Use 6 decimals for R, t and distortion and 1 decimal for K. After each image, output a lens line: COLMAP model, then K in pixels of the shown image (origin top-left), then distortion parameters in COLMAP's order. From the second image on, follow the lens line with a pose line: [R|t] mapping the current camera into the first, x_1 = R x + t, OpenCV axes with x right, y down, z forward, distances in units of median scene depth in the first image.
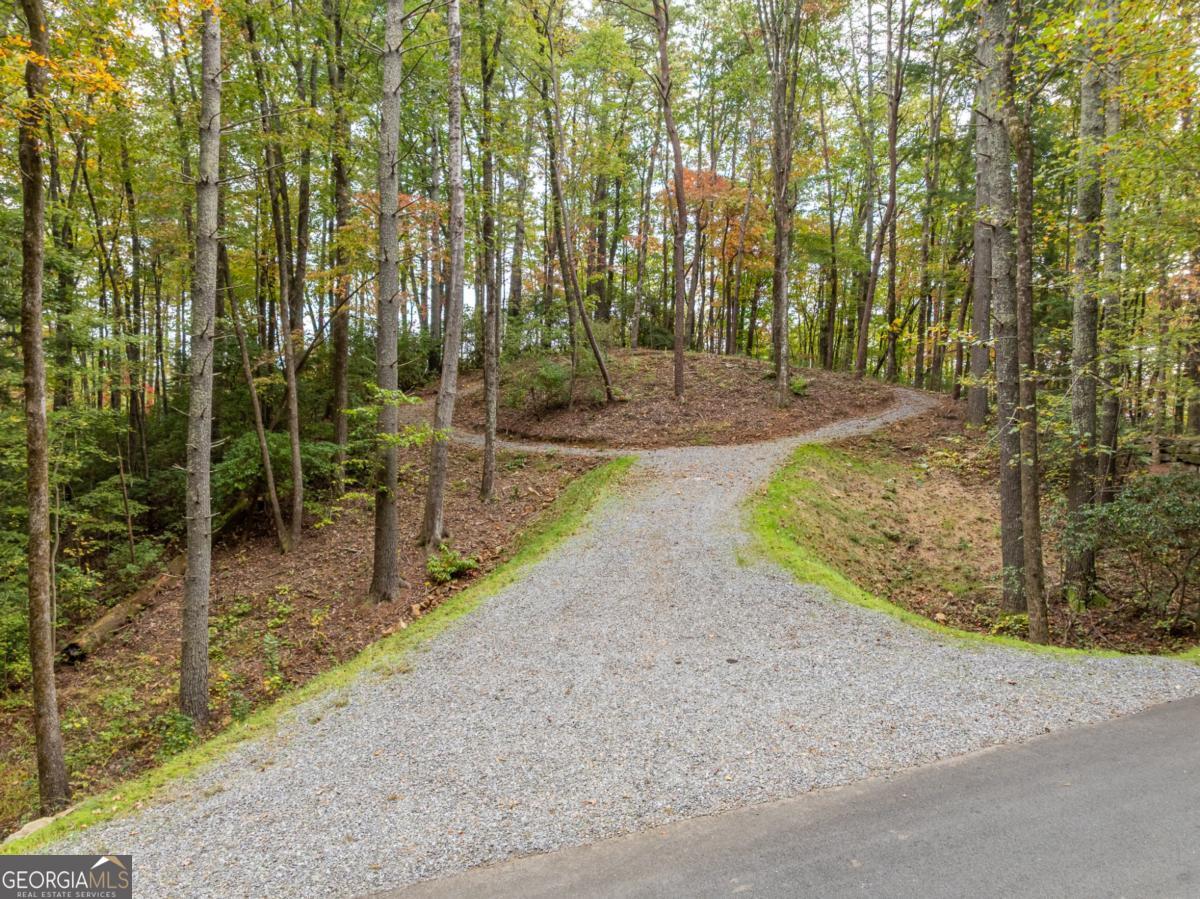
lens RADIAL K [[870.6, 0, 600.0], [0, 870.6, 449.5], [0, 0, 1]] dist [-0.056001, 0.024516]
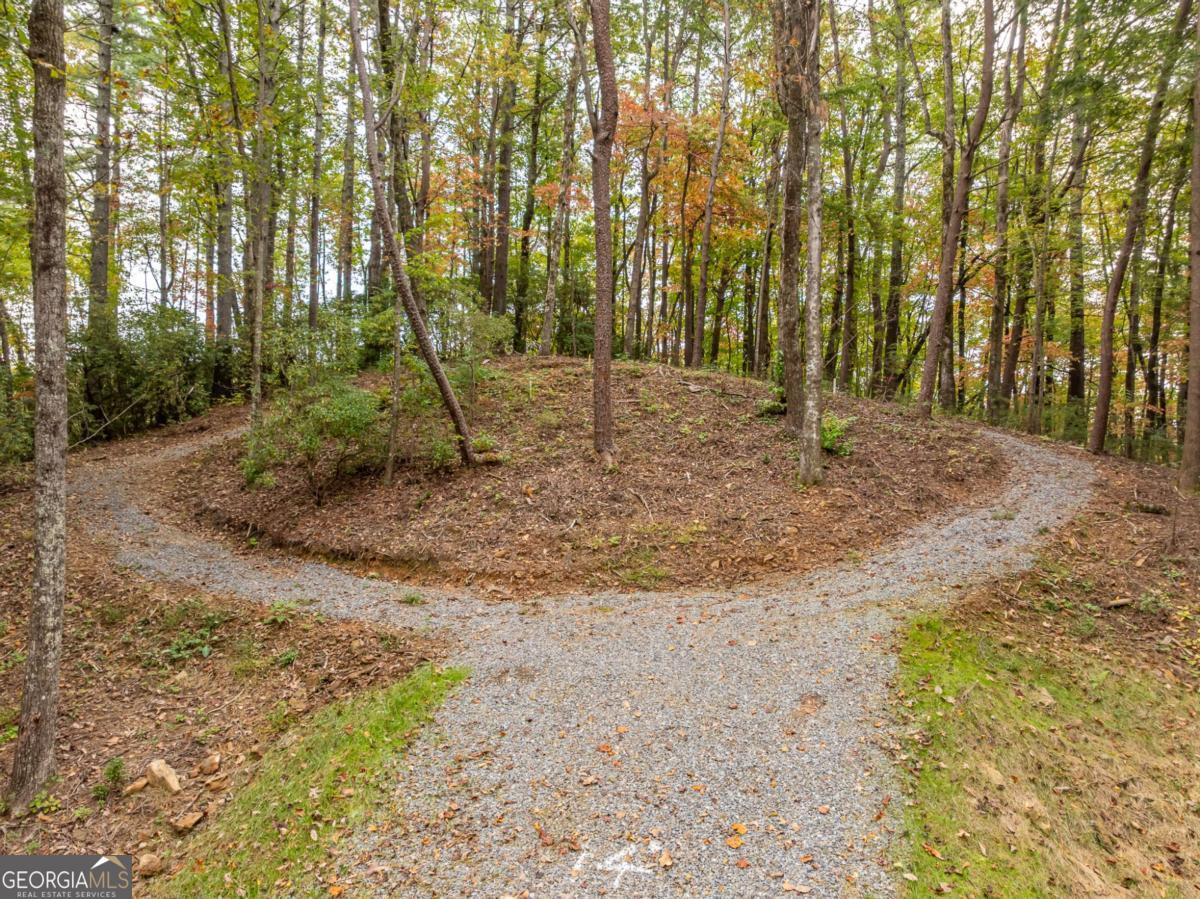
lens RADIAL K [[870.6, 0, 600.0], [0, 870.6, 449.5], [0, 0, 1]] dist [-0.056001, 0.024516]
pose [[0.998429, 0.002482, 0.055970, 0.049022], [-0.002421, 0.999996, -0.001157, -0.051163], [-0.055973, 0.001019, 0.998432, 0.393860]]
